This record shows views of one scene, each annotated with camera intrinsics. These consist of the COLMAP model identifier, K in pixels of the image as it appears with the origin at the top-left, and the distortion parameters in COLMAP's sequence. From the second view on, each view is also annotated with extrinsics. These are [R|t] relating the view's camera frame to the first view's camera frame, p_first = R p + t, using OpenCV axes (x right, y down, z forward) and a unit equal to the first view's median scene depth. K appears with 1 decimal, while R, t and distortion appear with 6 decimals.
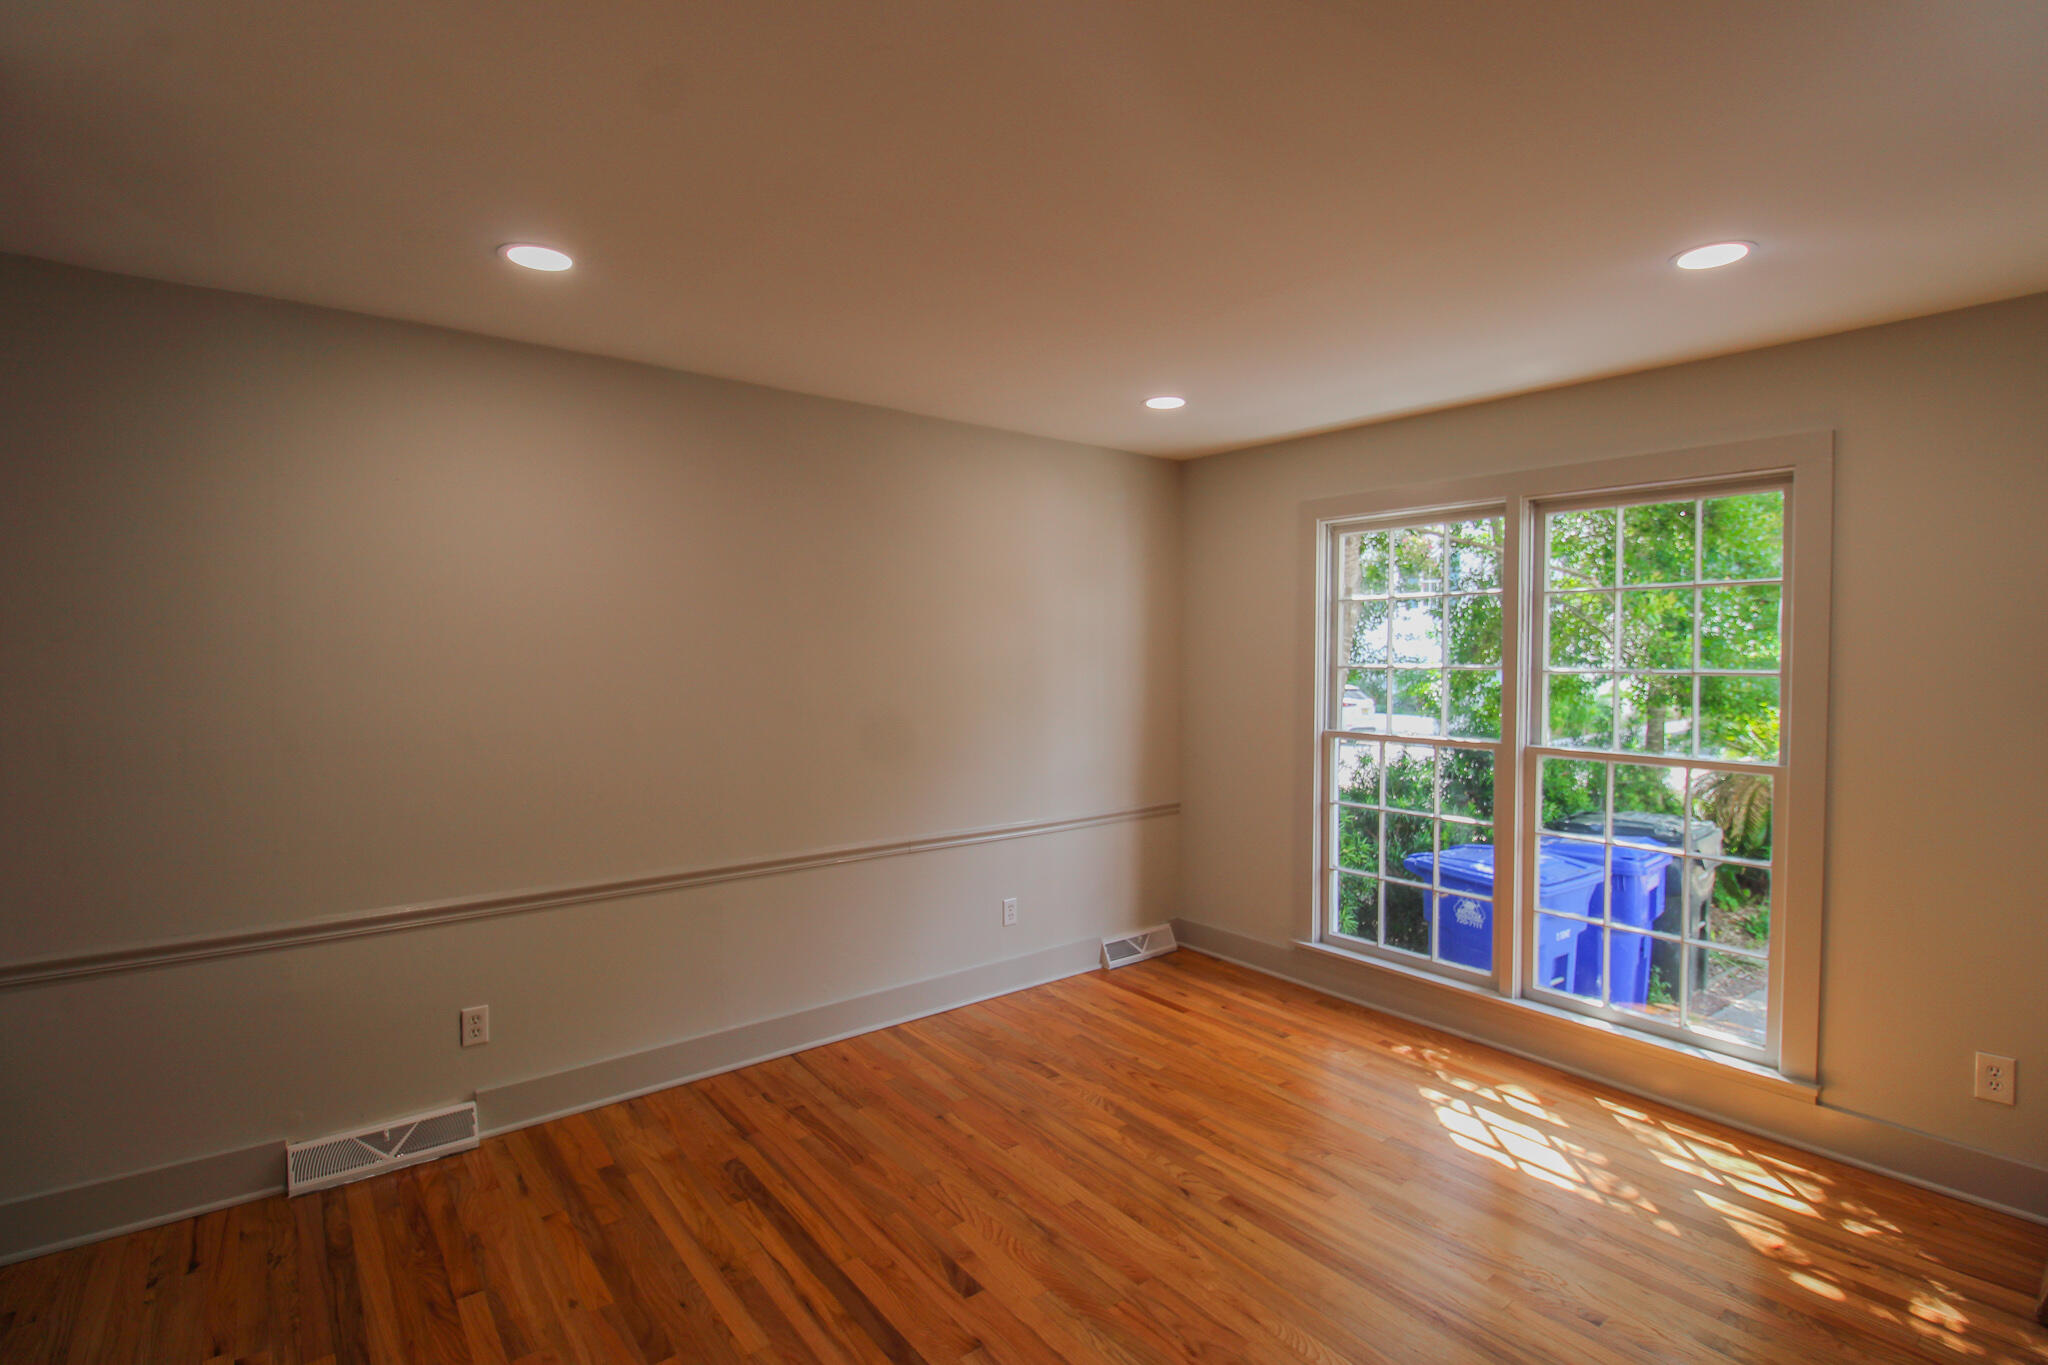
lens RADIAL K [[961.1, 0, 1034.2], [0, 961.1, 667.9], [0, 0, 1]] dist [-0.001464, -0.011415]
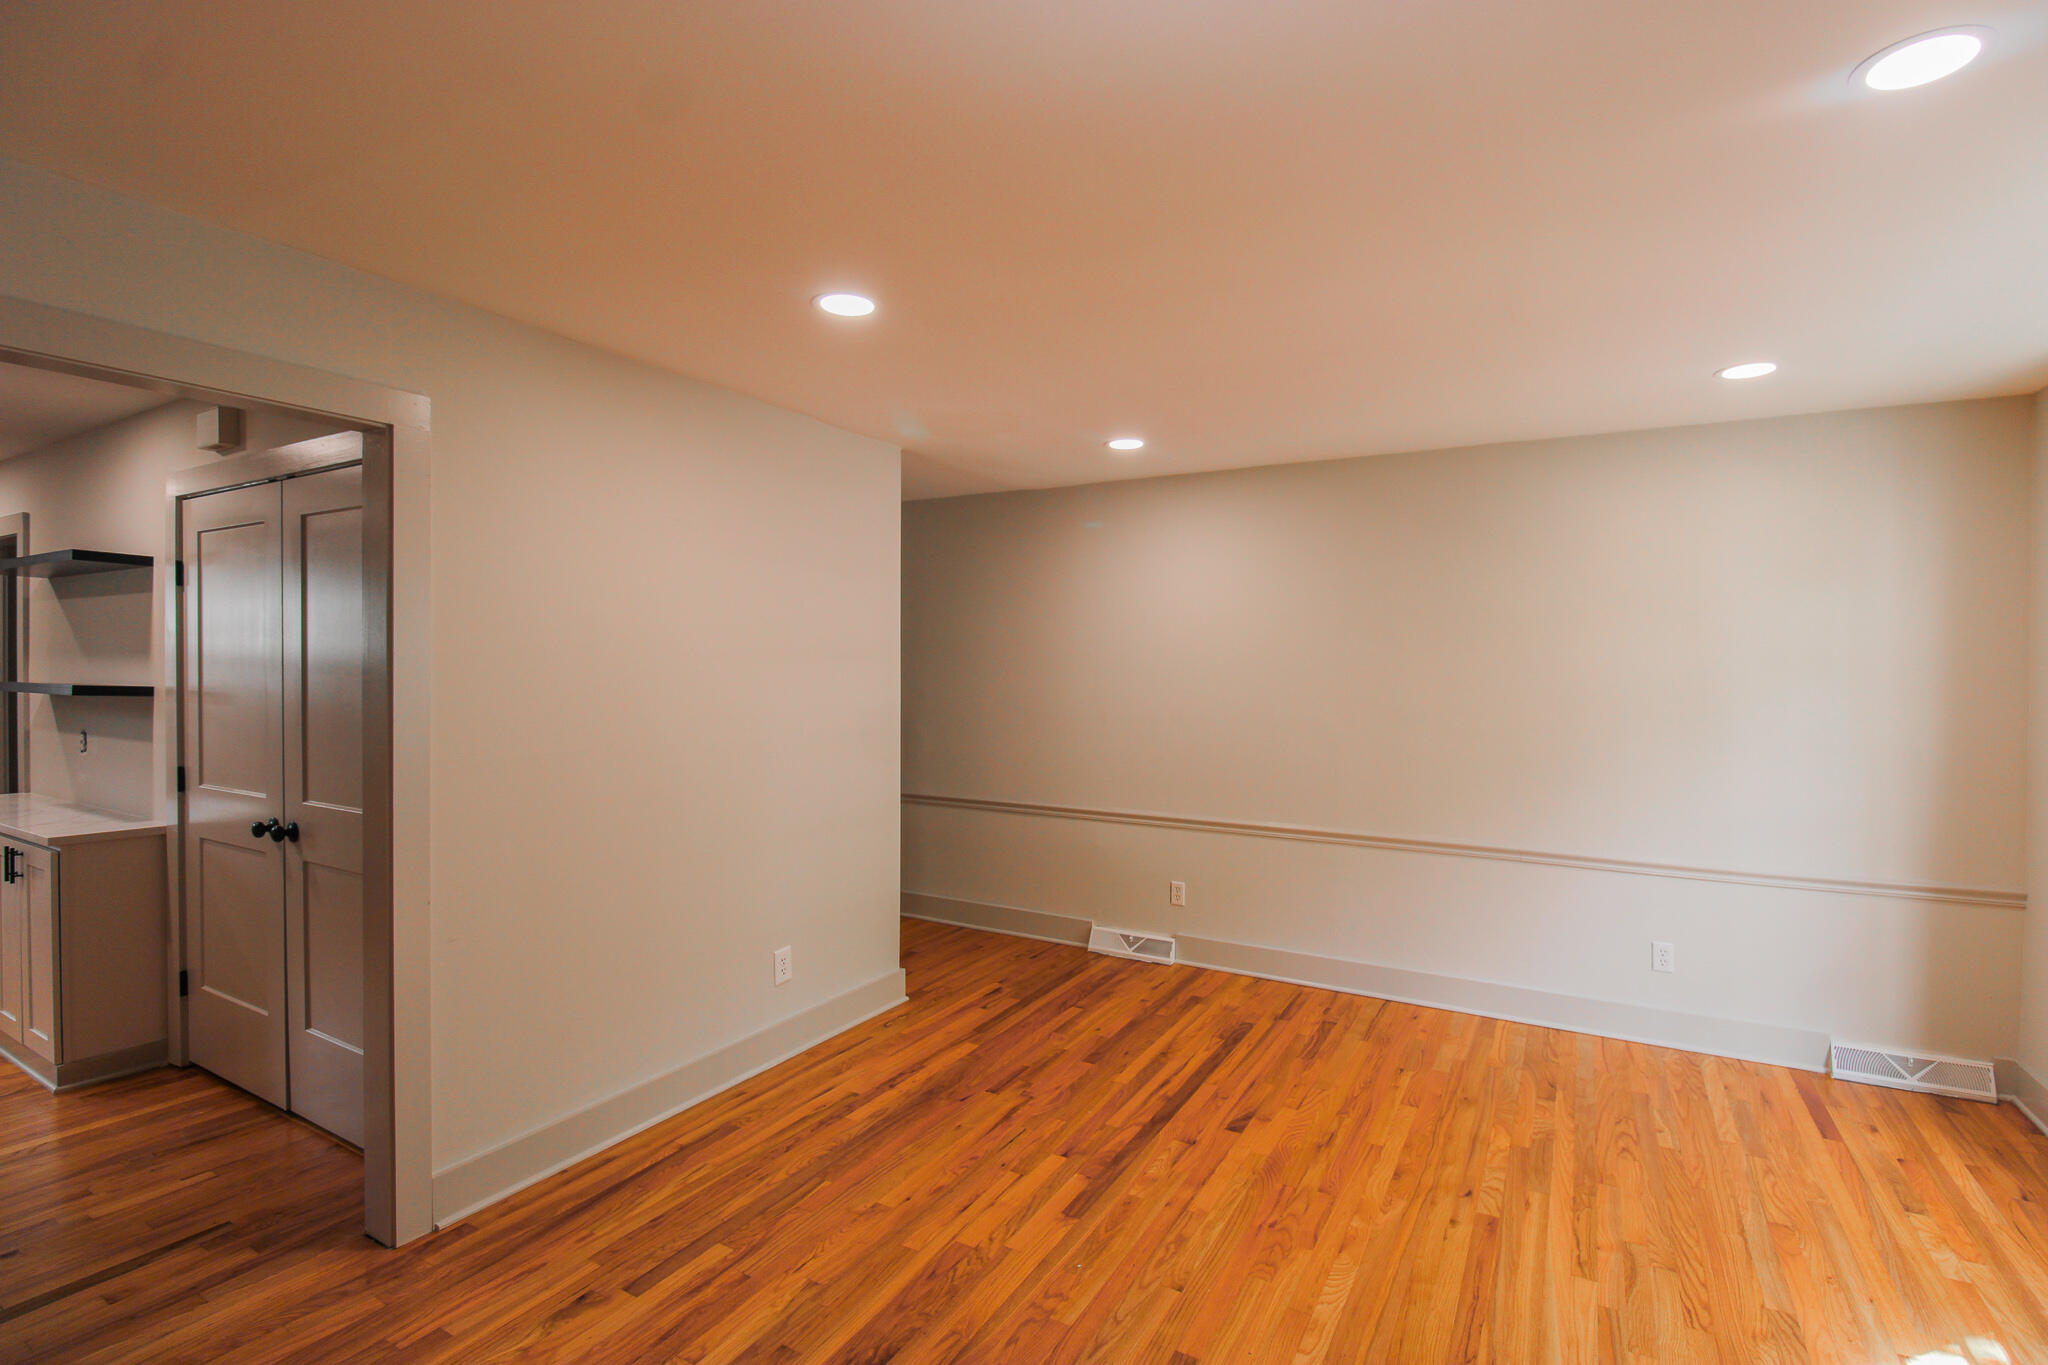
lens RADIAL K [[961.1, 0, 1040.0], [0, 961.1, 668.6], [0, 0, 1]] dist [-0.001464, -0.011415]
pose [[0.363520, 0.005950, -0.931568, 0.823958], [-0.023940, 0.999709, -0.002957, -0.000318], [0.931279, 0.023377, 0.363556, 0.166472]]
